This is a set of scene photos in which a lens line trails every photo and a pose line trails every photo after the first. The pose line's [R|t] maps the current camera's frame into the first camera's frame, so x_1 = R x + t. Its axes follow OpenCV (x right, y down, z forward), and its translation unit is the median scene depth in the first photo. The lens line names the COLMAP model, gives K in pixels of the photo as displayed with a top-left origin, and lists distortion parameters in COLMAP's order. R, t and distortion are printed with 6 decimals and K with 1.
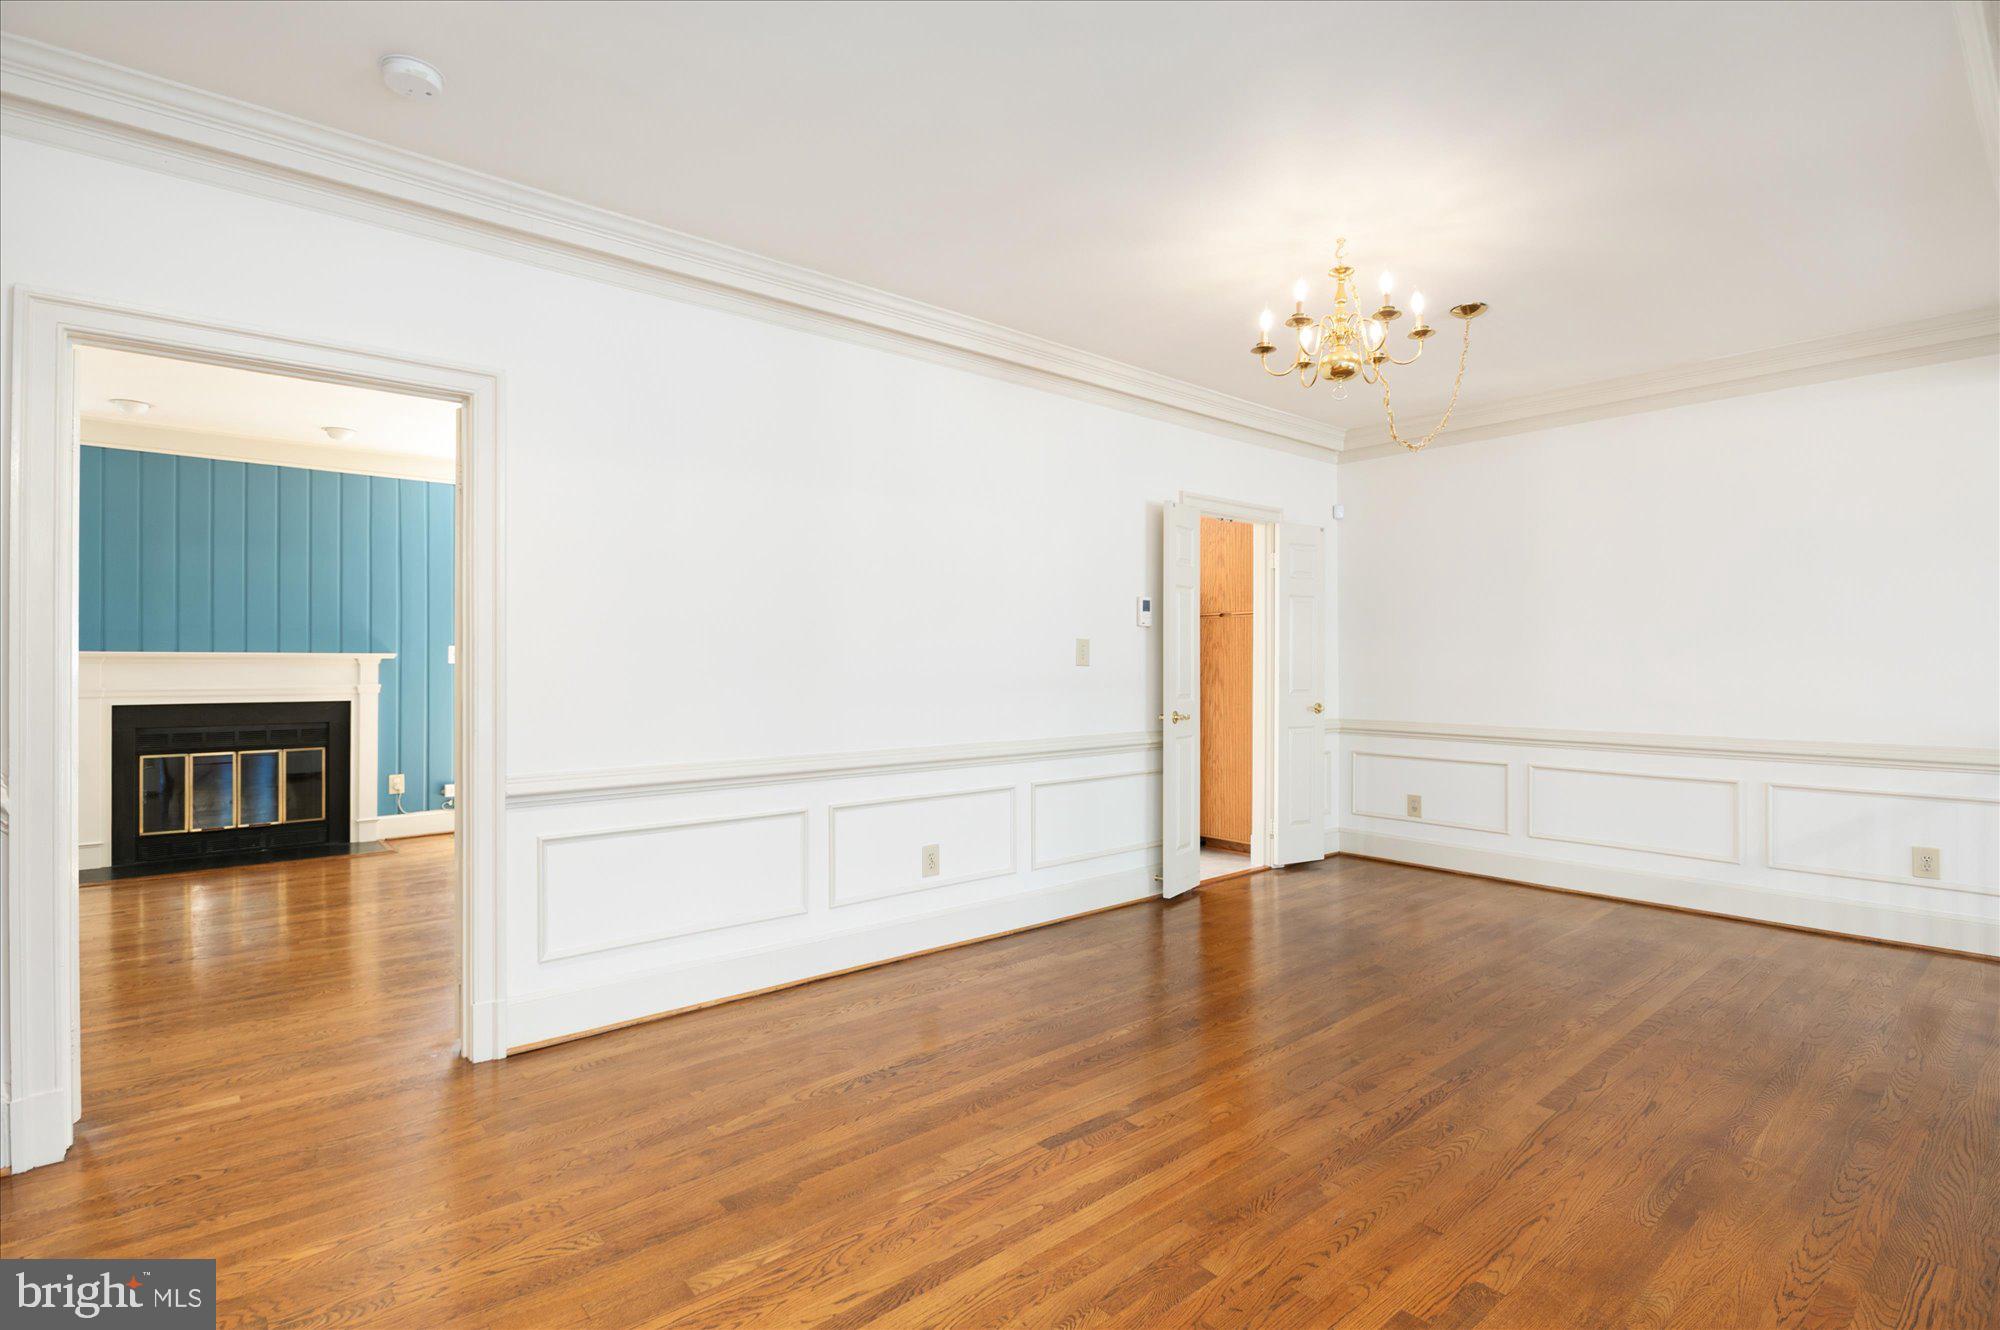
lens RADIAL K [[958.1, 0, 993.1], [0, 958.1, 661.0], [0, 0, 1]] dist [0.009149, -0.000004]
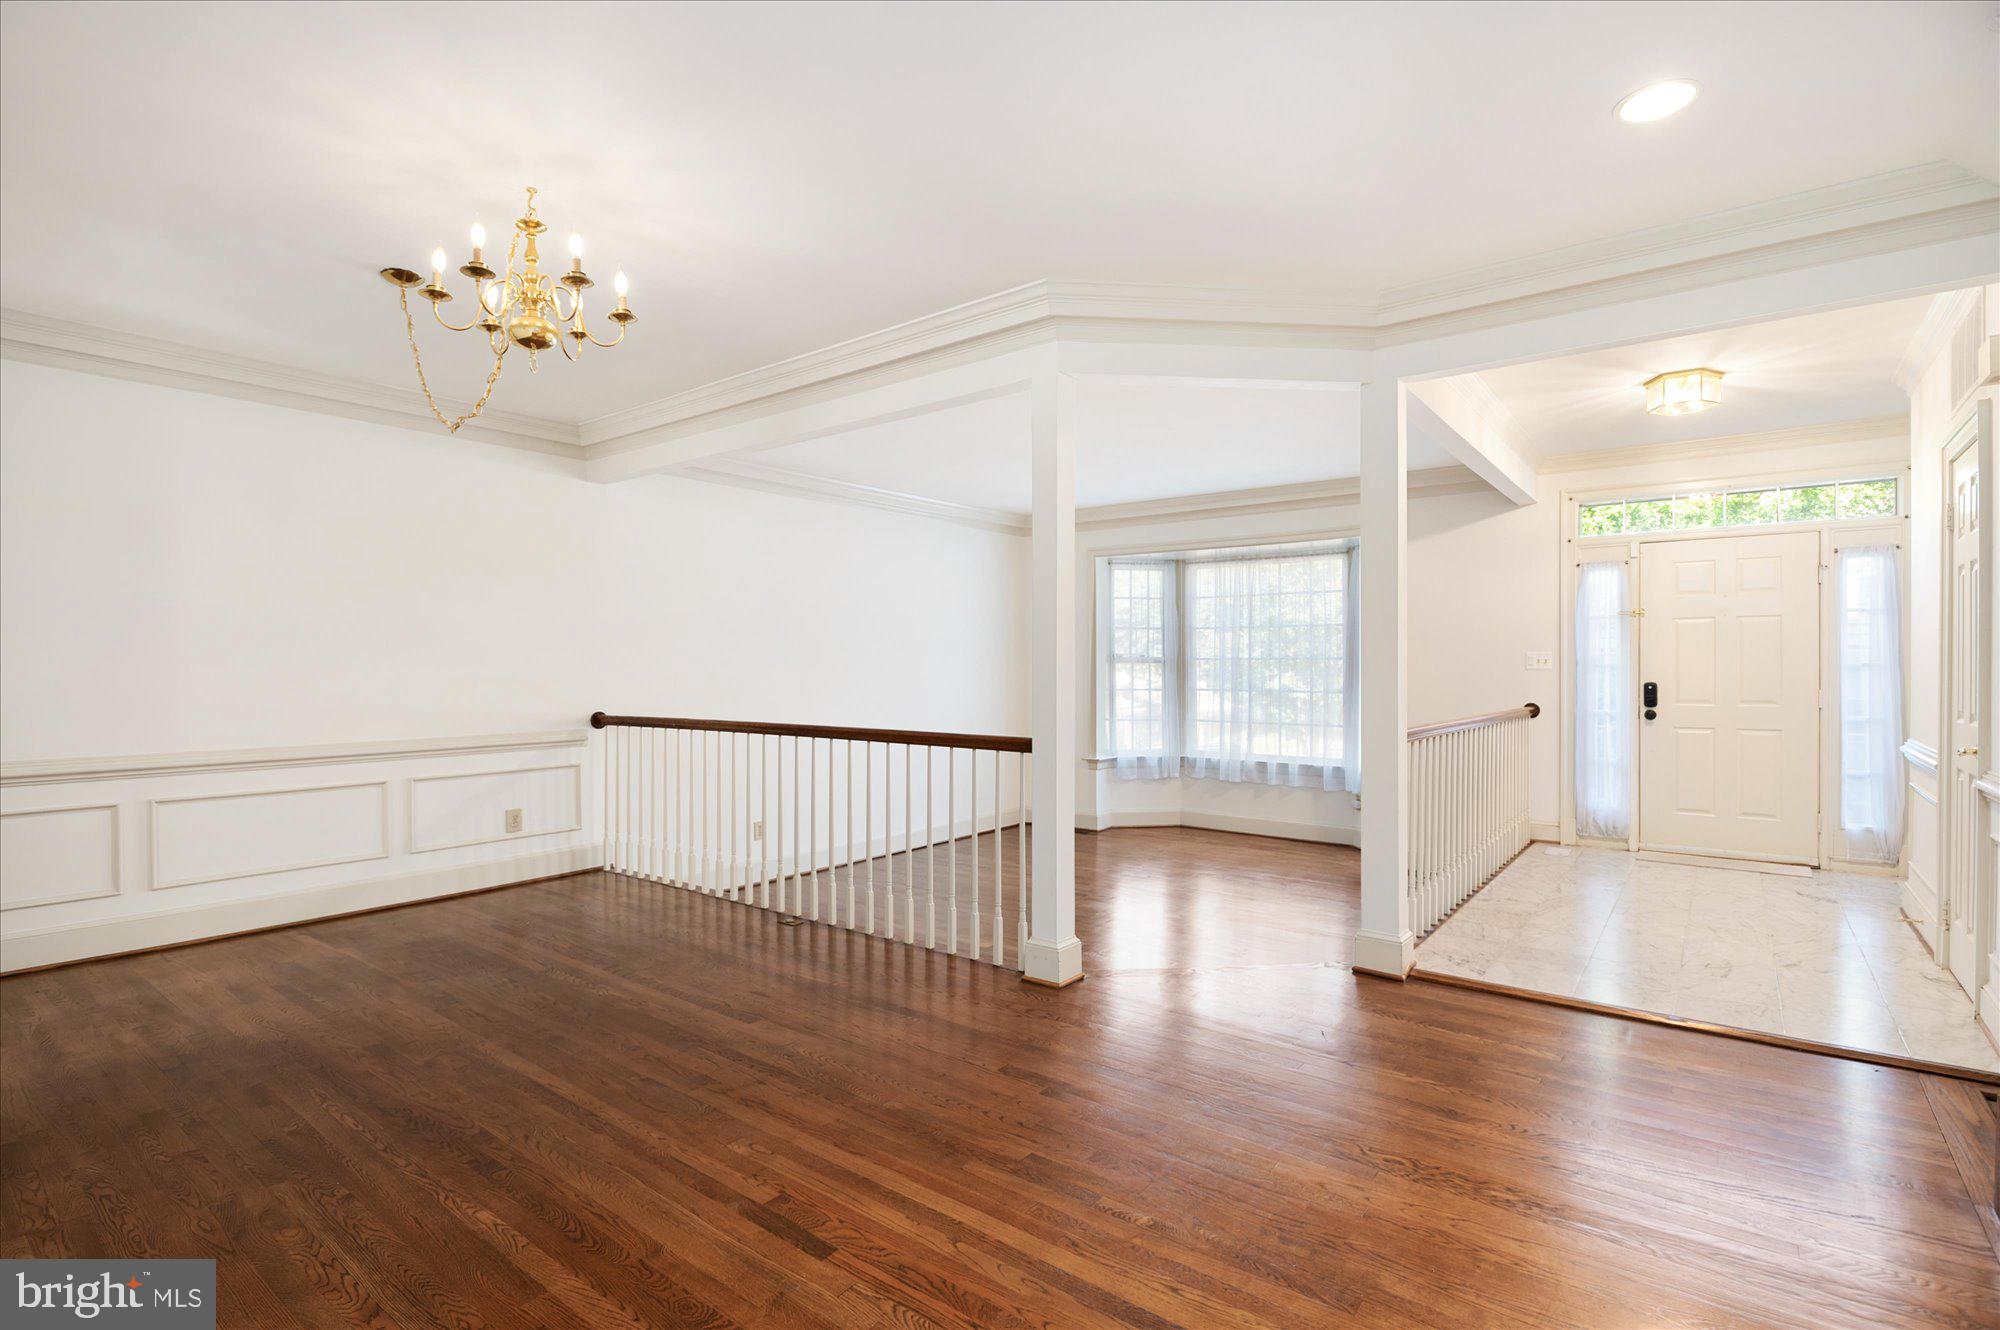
lens RADIAL K [[958.1, 0, 993.1], [0, 958.1, 661.0], [0, 0, 1]] dist [0.009149, -0.000004]
pose [[-0.194245, 0.010212, 0.980900, -0.649379], [0.001635, 0.999948, -0.010086, 0.003733], [-0.980952, -0.000355, -0.194251, 0.841324]]
